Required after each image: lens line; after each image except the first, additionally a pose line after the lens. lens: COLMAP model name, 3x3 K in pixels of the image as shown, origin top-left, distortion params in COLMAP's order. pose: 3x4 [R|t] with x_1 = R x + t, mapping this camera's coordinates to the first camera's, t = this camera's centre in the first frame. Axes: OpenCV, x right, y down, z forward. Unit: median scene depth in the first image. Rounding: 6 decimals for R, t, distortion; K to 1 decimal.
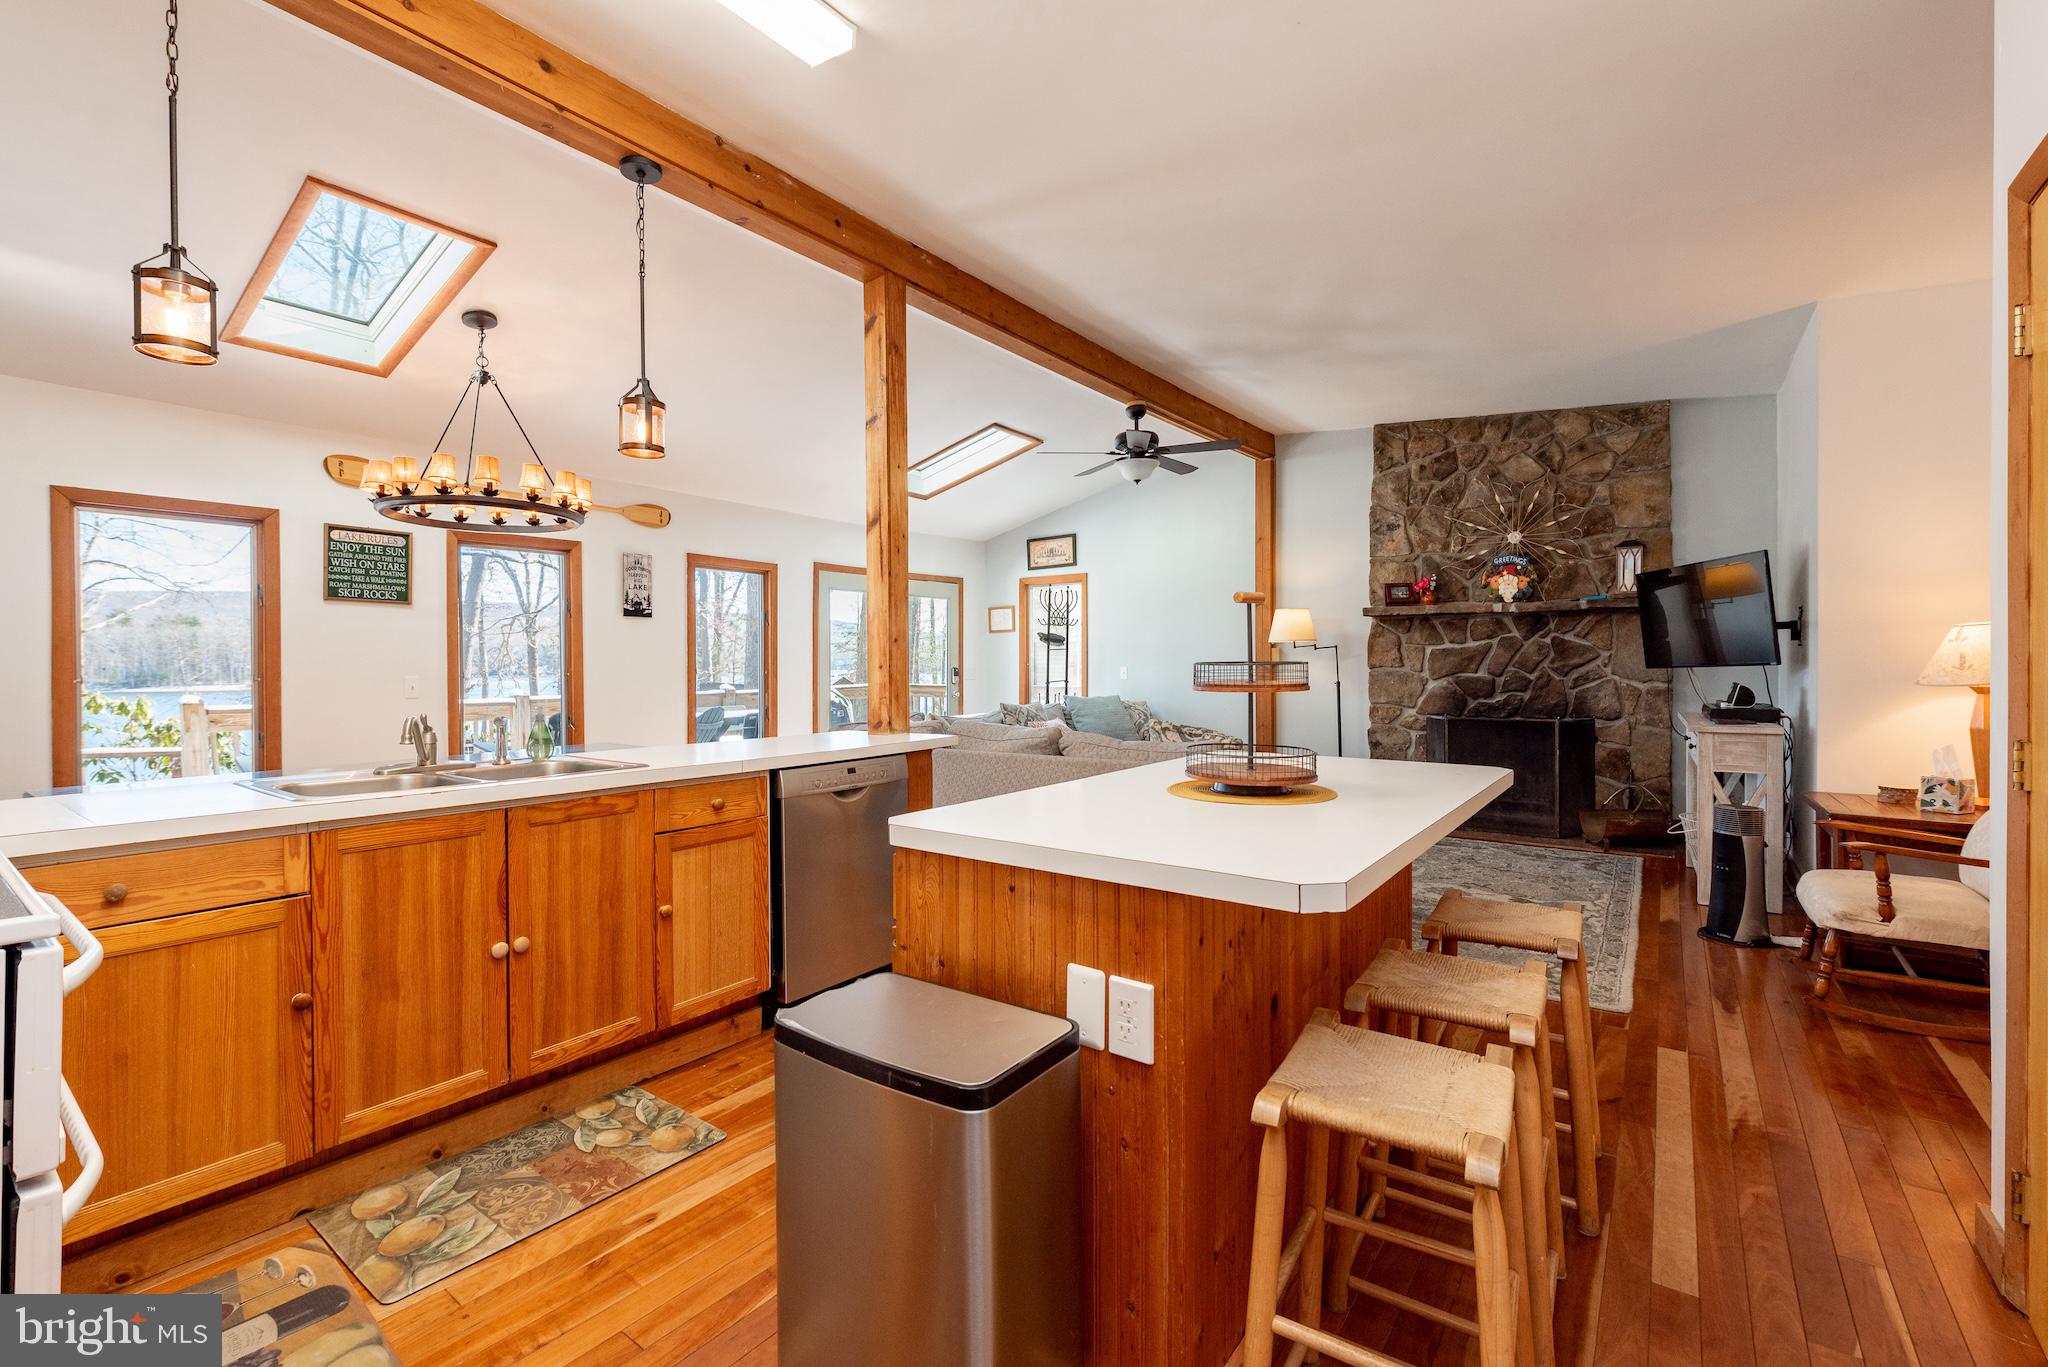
lens RADIAL K [[879.2, 0, 1018.9], [0, 879.2, 677.8], [0, 0, 1]] dist [0.002746, 0.000039]
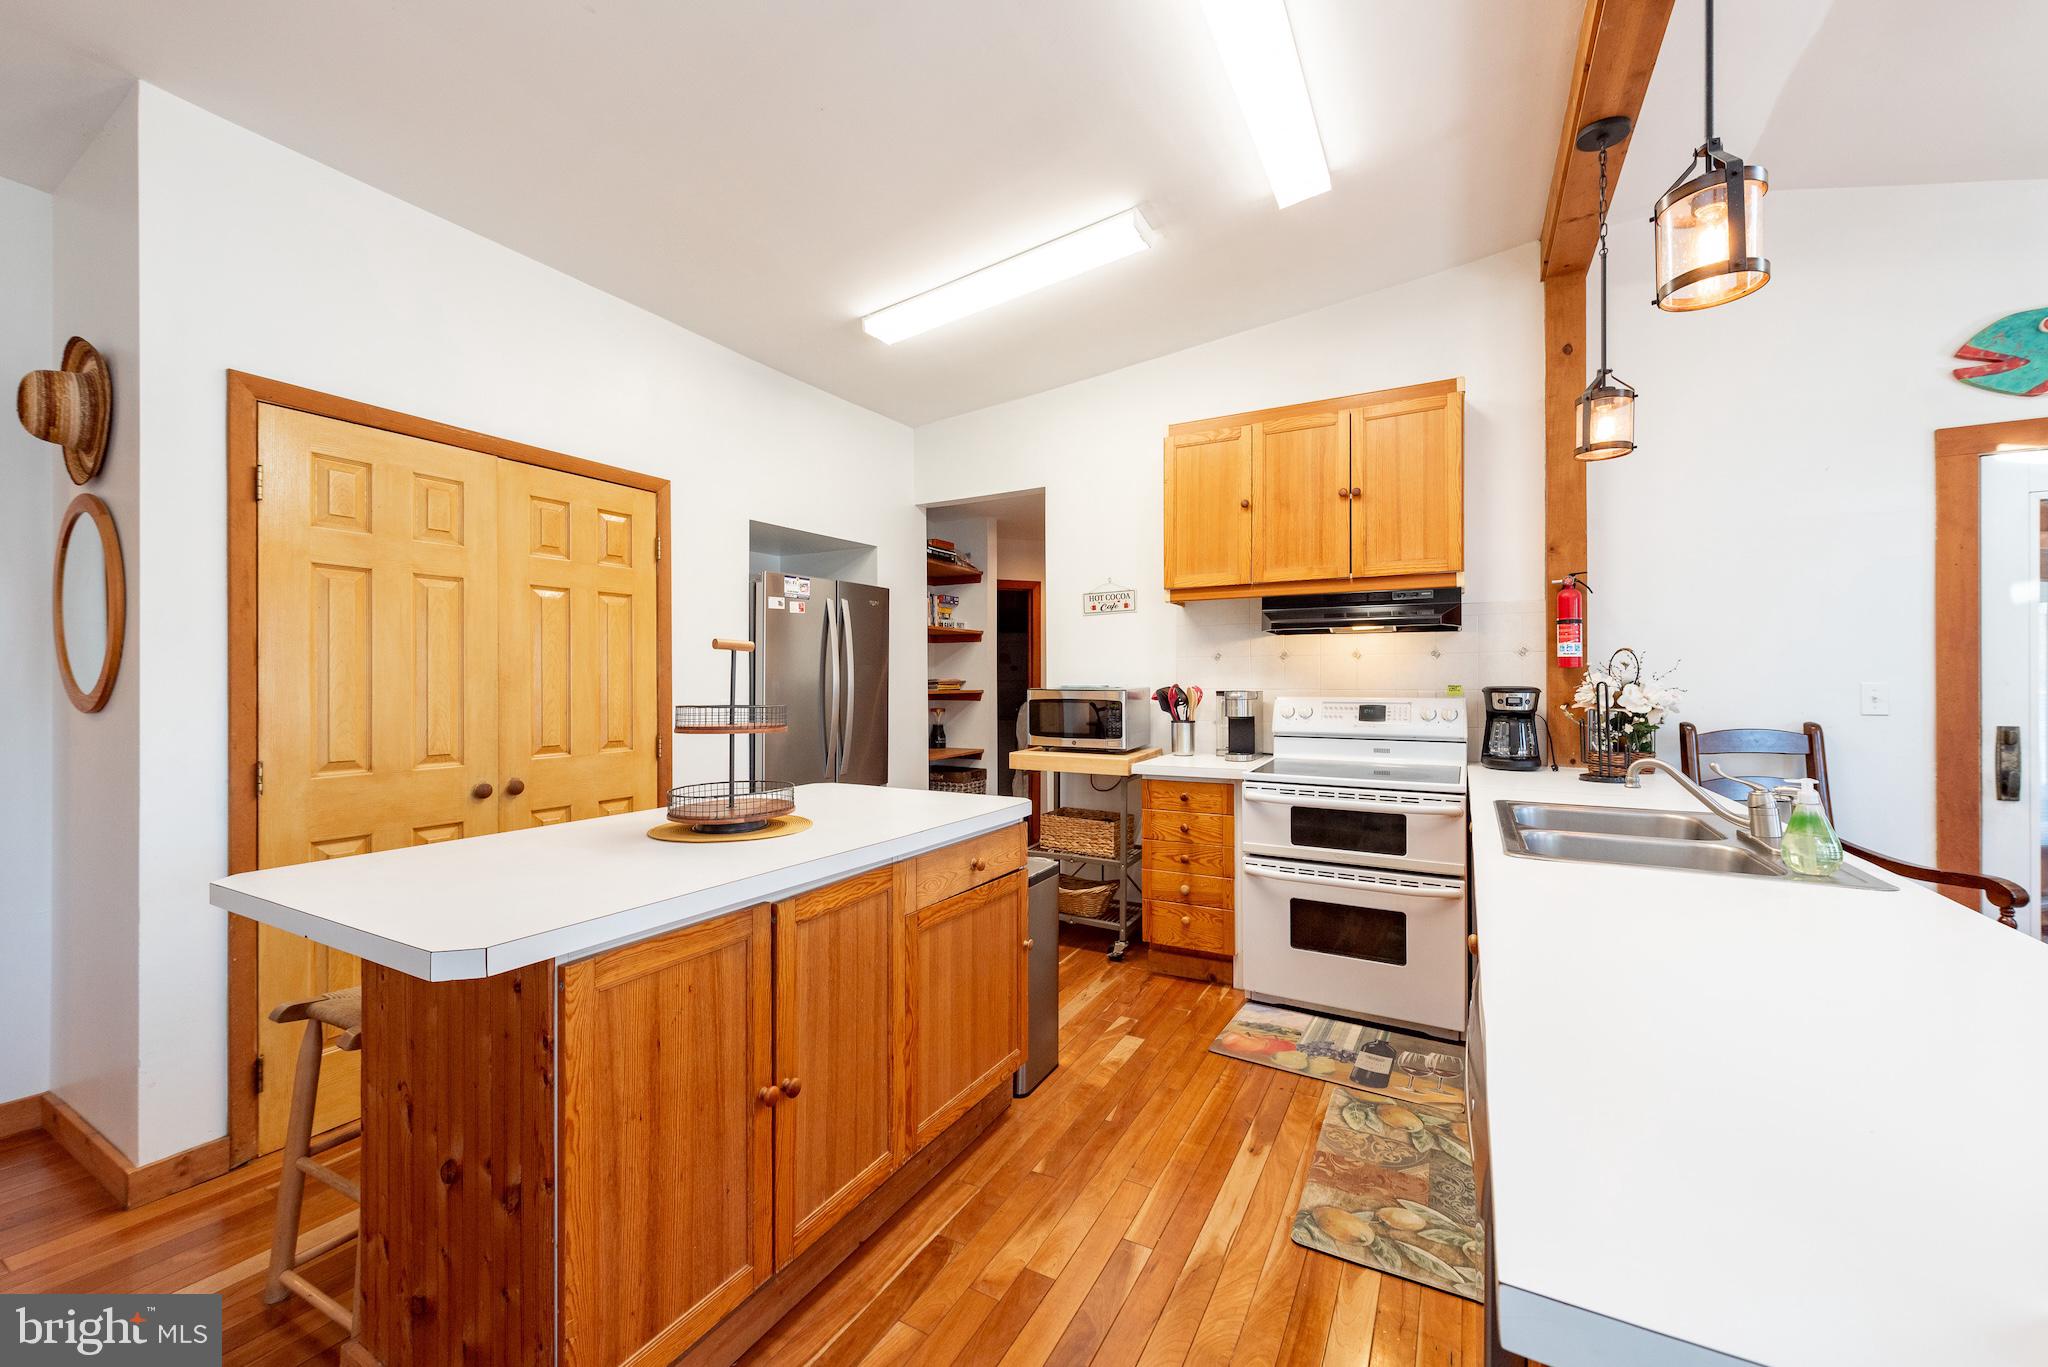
lens RADIAL K [[794.8, 0, 1020.9], [0, 794.8, 677.3], [0, 0, 1]] dist [0.005176, -0.000188]
pose [[-0.991493, 0.008835, -0.129862, 0.013376], [0.007461, 0.999911, 0.011066, -0.019769], [0.129948, 0.010003, -0.991470, 0.654487]]
